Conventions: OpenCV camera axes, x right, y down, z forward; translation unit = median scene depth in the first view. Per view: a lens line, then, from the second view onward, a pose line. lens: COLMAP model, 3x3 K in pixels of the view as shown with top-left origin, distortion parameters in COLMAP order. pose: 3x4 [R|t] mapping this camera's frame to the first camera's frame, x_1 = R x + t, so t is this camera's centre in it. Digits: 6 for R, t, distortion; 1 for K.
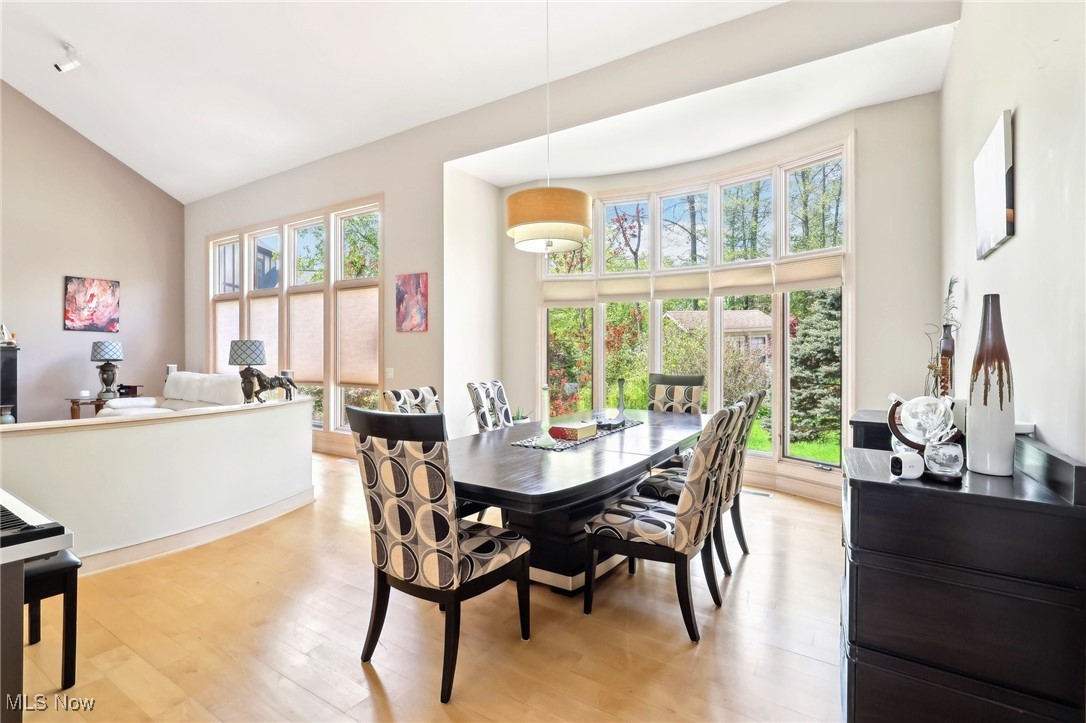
lens RADIAL K [[512.4, 0, 533.1], [0, 512.4, 353.5], [0, 0, 1]] dist [-0.000633, -0.001992]
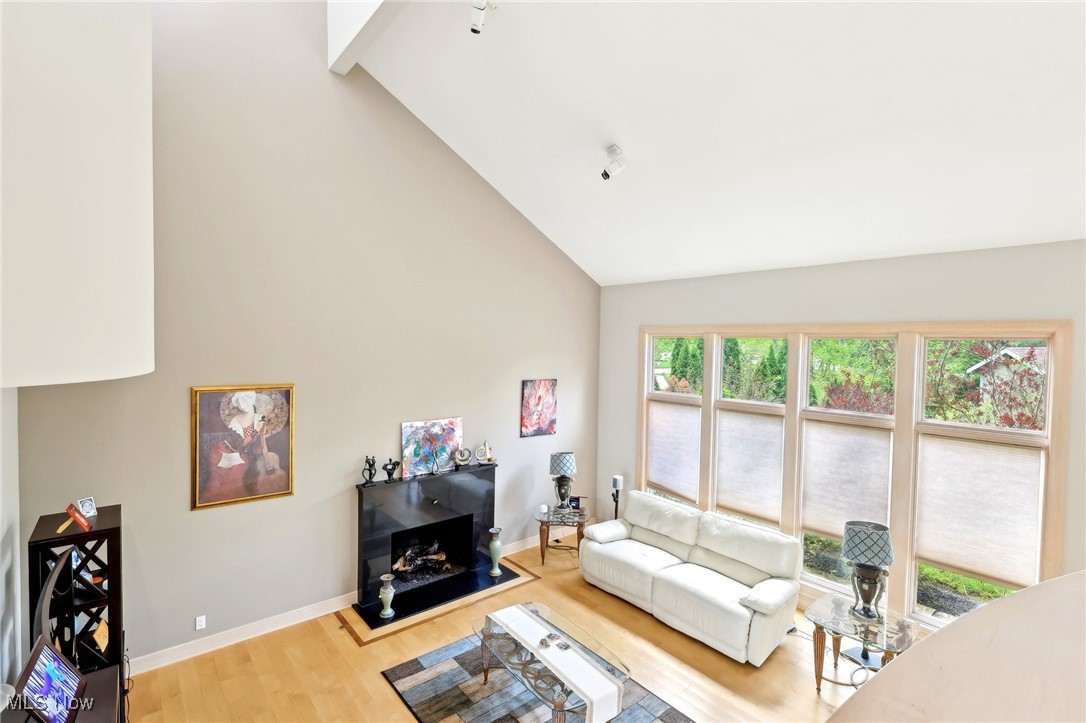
lens RADIAL K [[512.4, 0, 548.3], [0, 512.4, 365.7], [0, 0, 1]] dist [-0.000633, -0.001992]
pose [[0.961838, 0.030468, -0.271918, -0.614718], [-0.021906, 0.999166, 0.034468, -0.212129], [0.272742, -0.027196, 0.961703, 0.108074]]
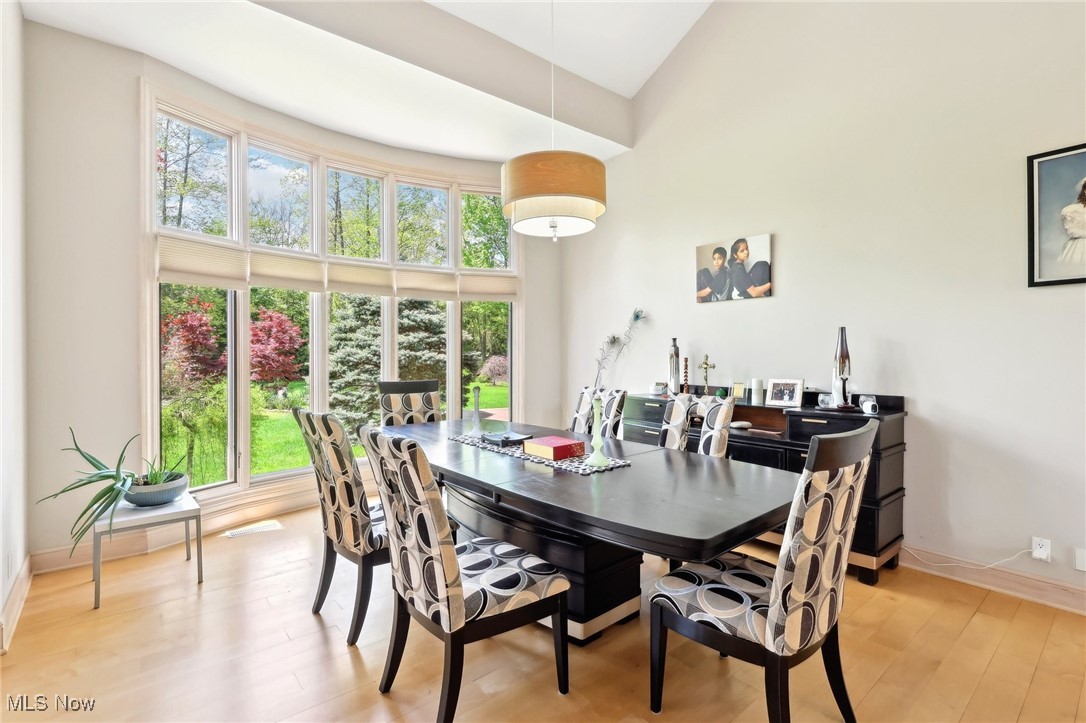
lens RADIAL K [[512.4, 0, 535.4], [0, 512.4, 357.0], [0, 0, 1]] dist [-0.000633, -0.001992]
pose [[0.294498, -0.009493, 0.955605, -0.326844], [0.007108, 0.999945, 0.007743, -0.004172], [-0.955626, 0.004512, 0.294549, 0.337976]]
